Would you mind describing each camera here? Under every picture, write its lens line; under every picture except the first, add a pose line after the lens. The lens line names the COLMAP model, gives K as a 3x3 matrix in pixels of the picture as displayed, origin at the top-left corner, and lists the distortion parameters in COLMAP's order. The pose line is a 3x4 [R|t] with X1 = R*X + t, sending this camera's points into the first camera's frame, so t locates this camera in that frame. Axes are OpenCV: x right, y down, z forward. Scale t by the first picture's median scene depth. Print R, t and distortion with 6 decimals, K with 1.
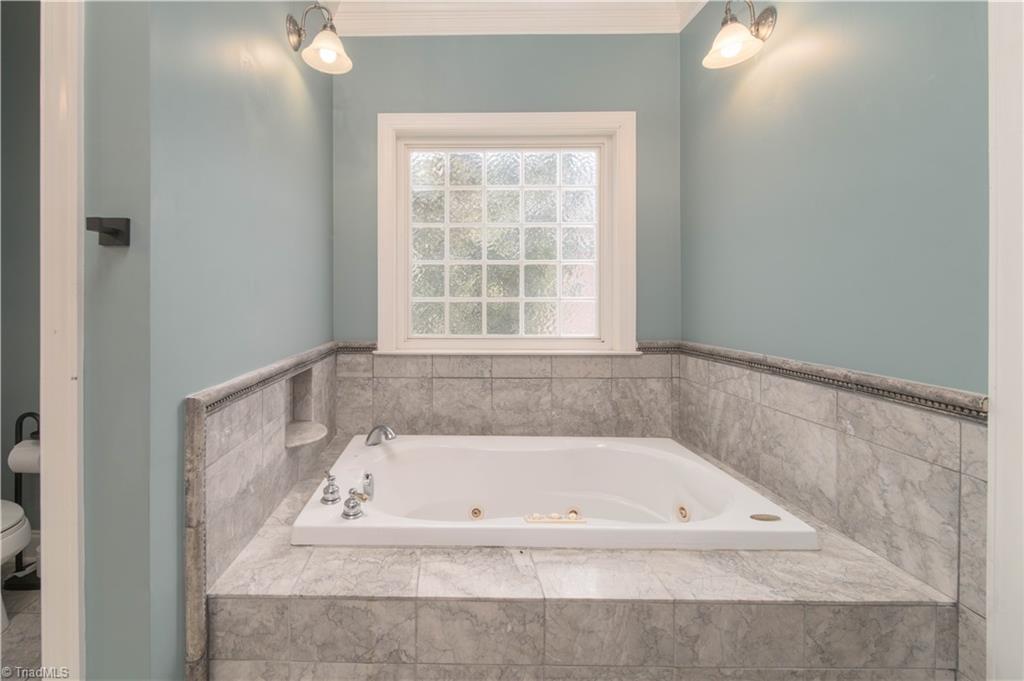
lens RADIAL K [[387.3, 0, 512.0], [0, 387.3, 300.4], [0, 0, 1]] dist [-0.009161, 0.000023]
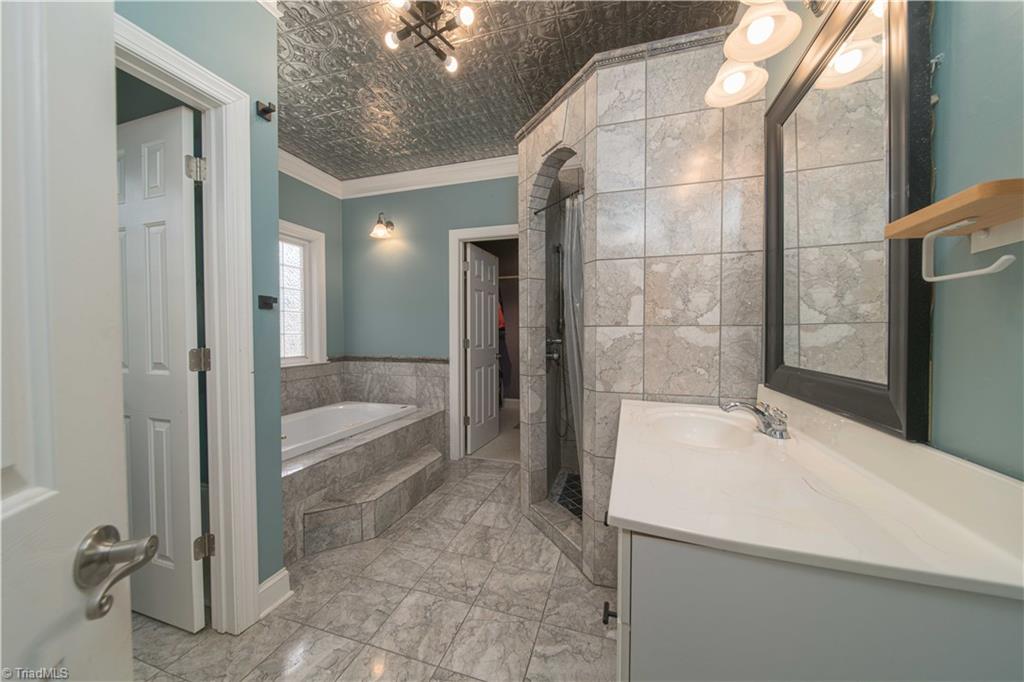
lens RADIAL K [[360.1, 0, 512.3], [0, 360.1, 339.0], [0, 0, 1]] dist [-0.008651, -0.000031]
pose [[0.290551, -0.015026, 0.956741, -1.428766], [0.004551, 0.999887, 0.014321, 0.001160], [-0.956849, 0.000193, 0.290587, -0.499078]]
